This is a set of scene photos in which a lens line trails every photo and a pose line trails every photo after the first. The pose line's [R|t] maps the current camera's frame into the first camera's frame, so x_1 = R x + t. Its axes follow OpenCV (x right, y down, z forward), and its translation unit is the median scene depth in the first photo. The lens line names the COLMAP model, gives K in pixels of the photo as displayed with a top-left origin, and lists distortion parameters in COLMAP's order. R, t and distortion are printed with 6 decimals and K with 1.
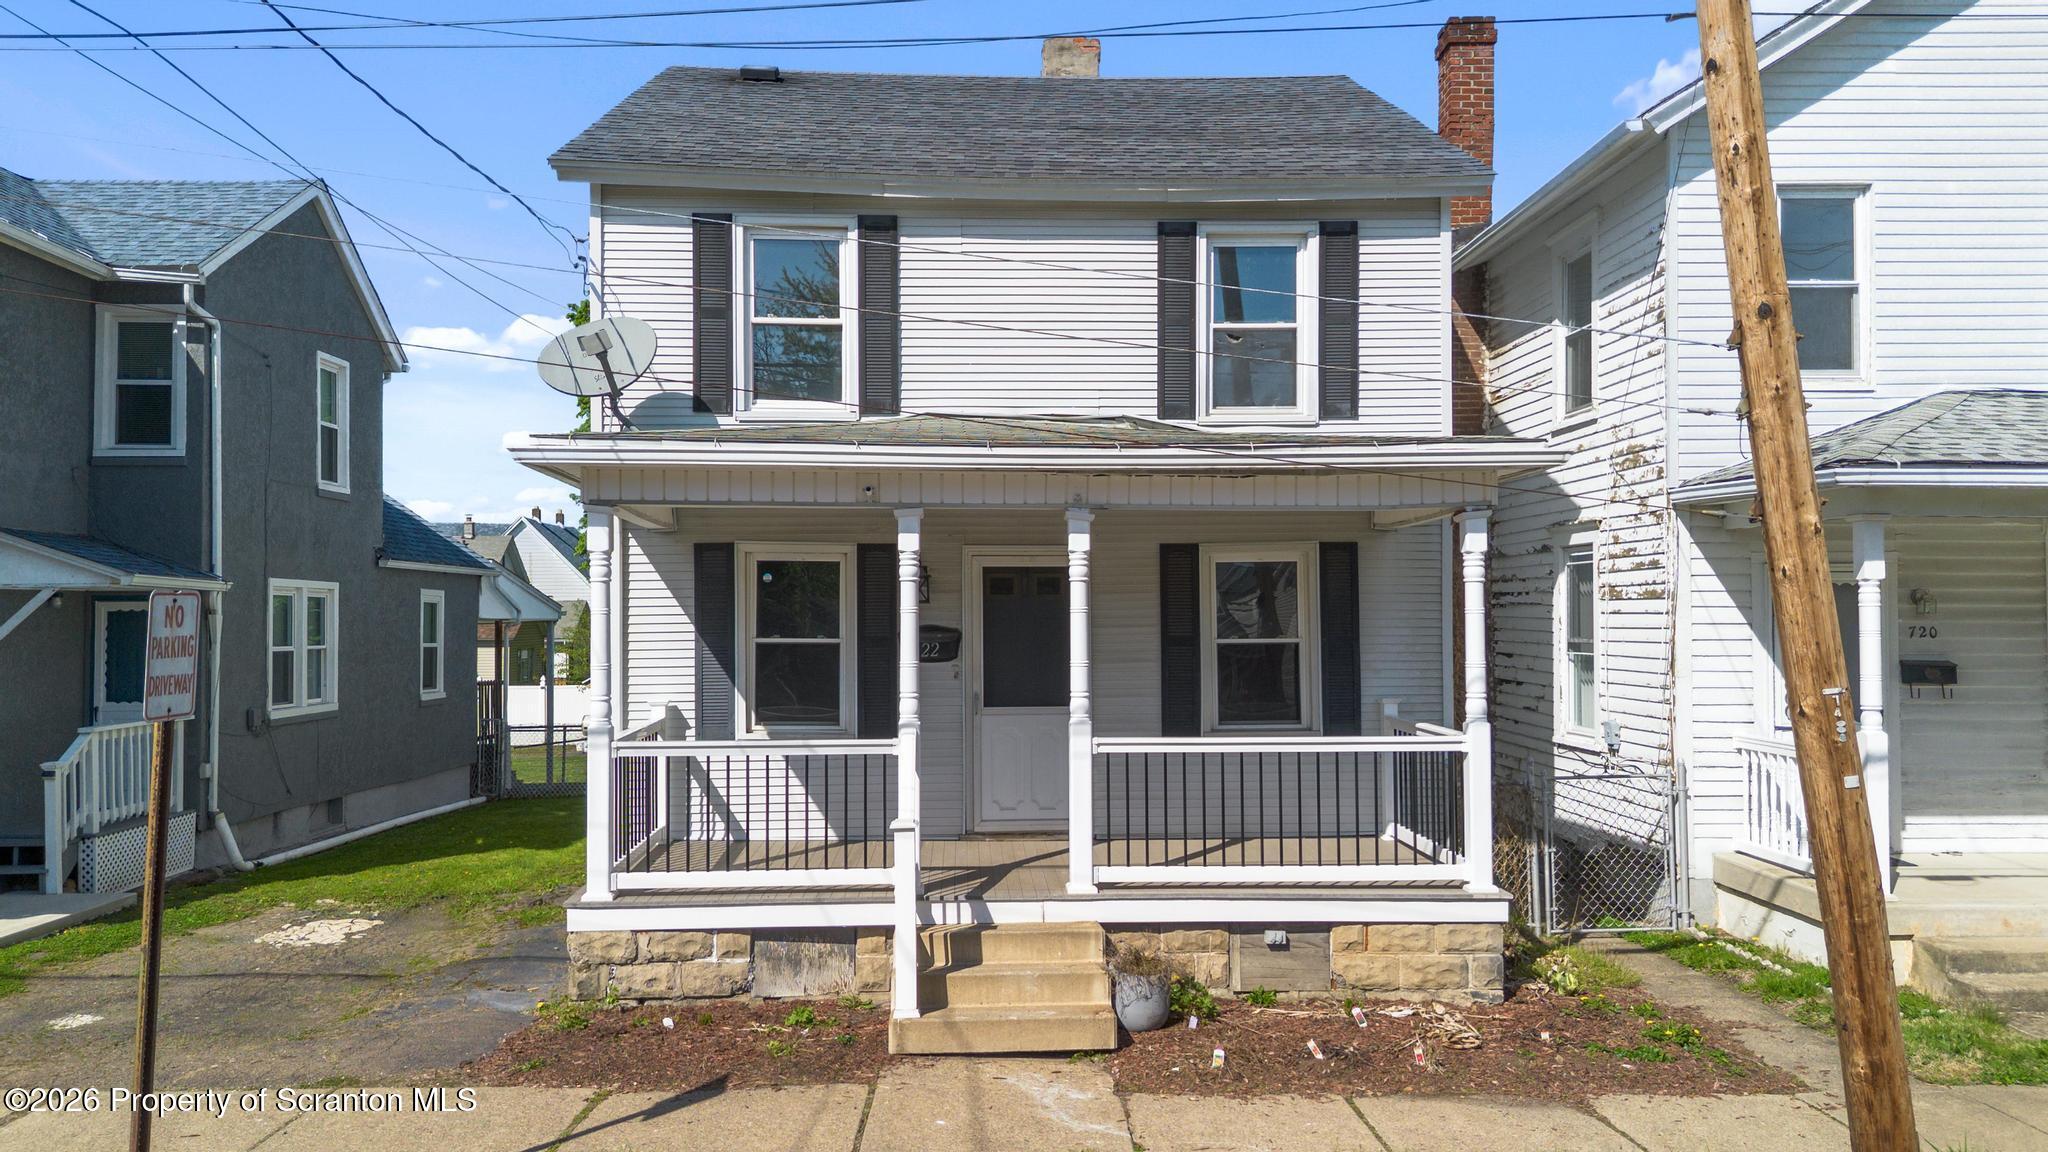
lens RADIAL K [[1399.8, 0, 1045.5], [0, 1399.8, 580.7], [0, 0, 1]] dist [0.033353, -0.036711]
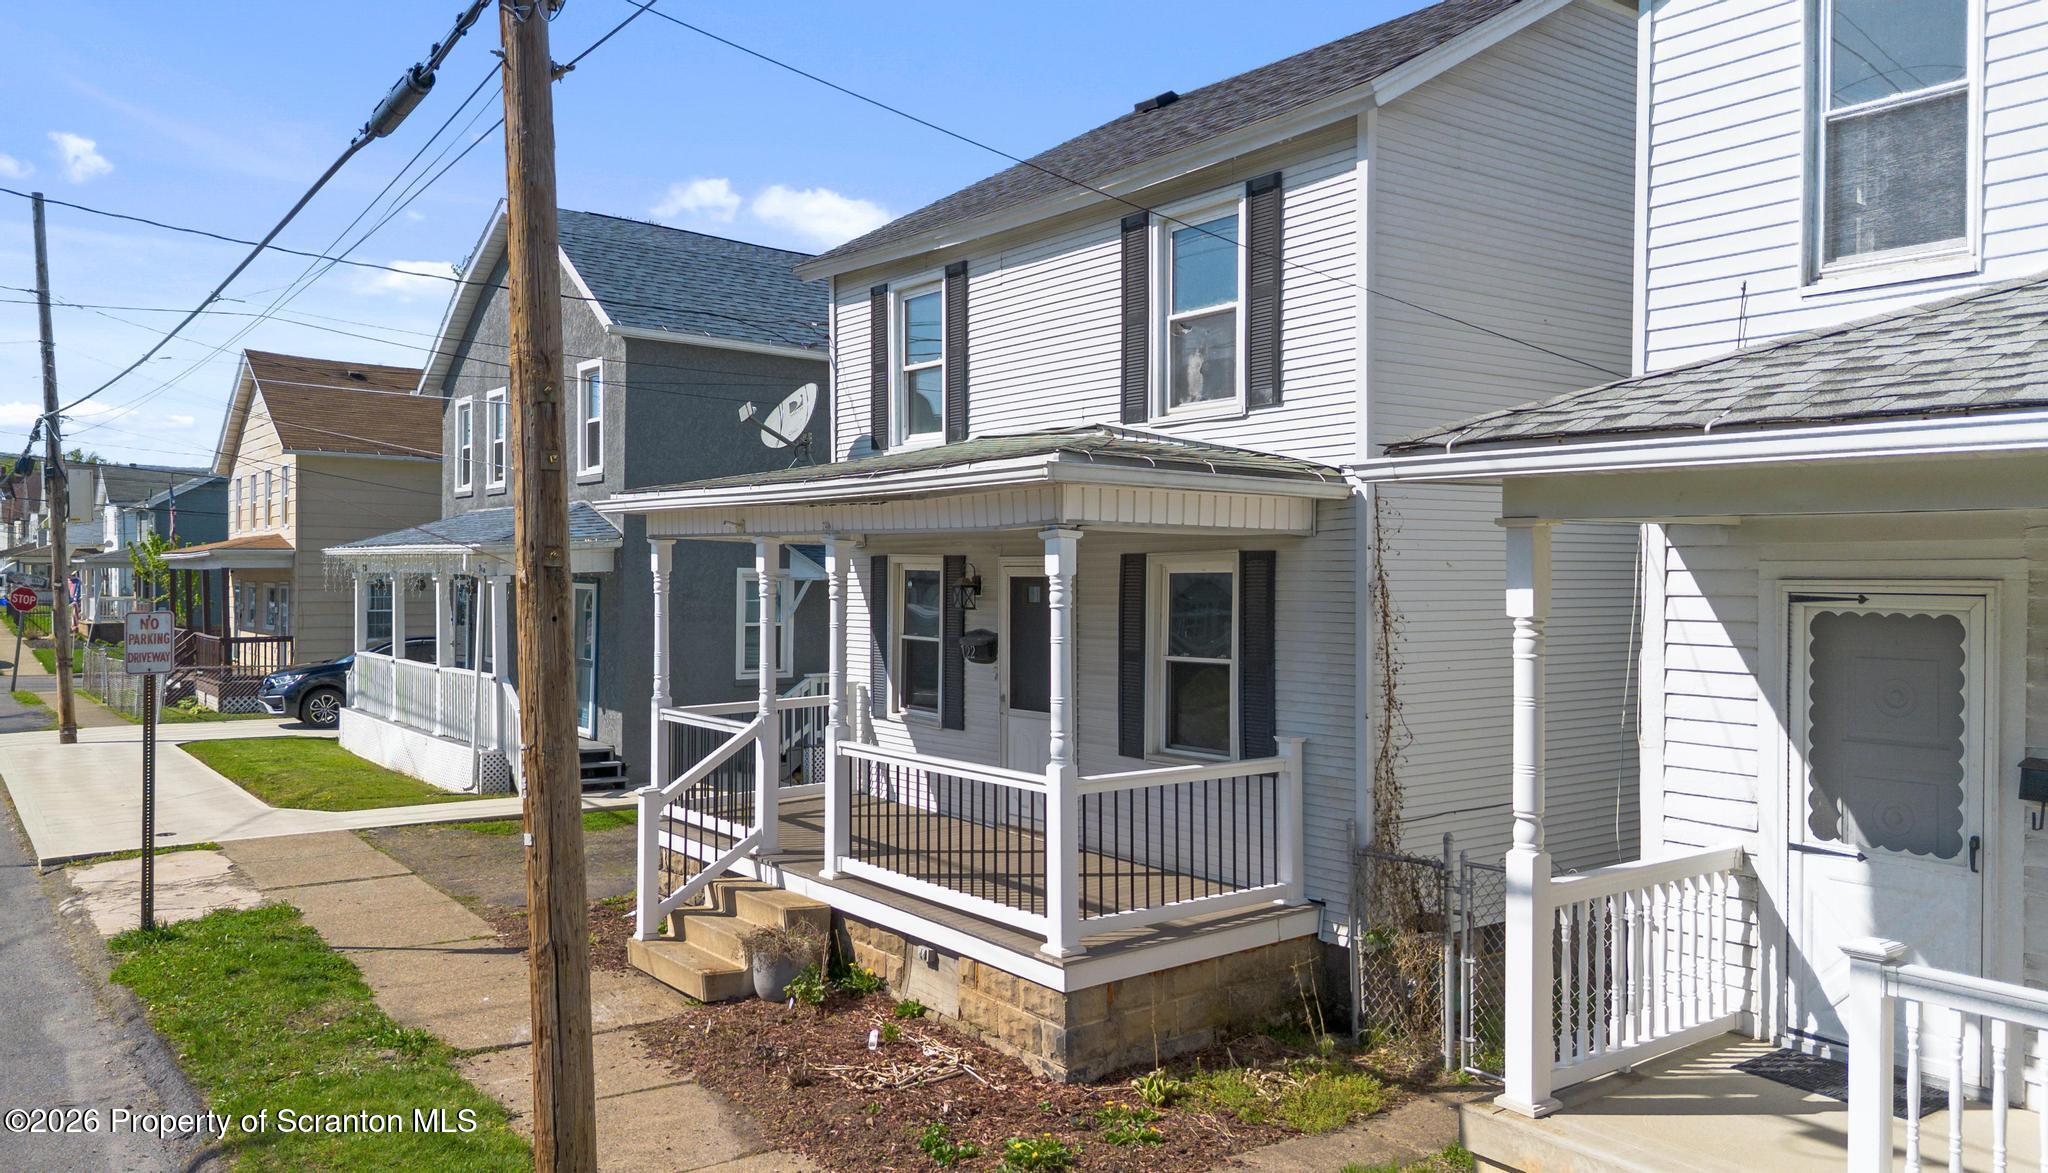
lens RADIAL K [[1471.0, 0, 1097.3], [0, 1471.0, 571.1], [0, 0, 1]] dist [0.007968, 0.000393]
pose [[0.590892, 0.005379, -0.806733, 0.885746], [0.015021, 0.999731, 0.017668, -0.032742], [0.806611, -0.022558, 0.590652, 0.385645]]
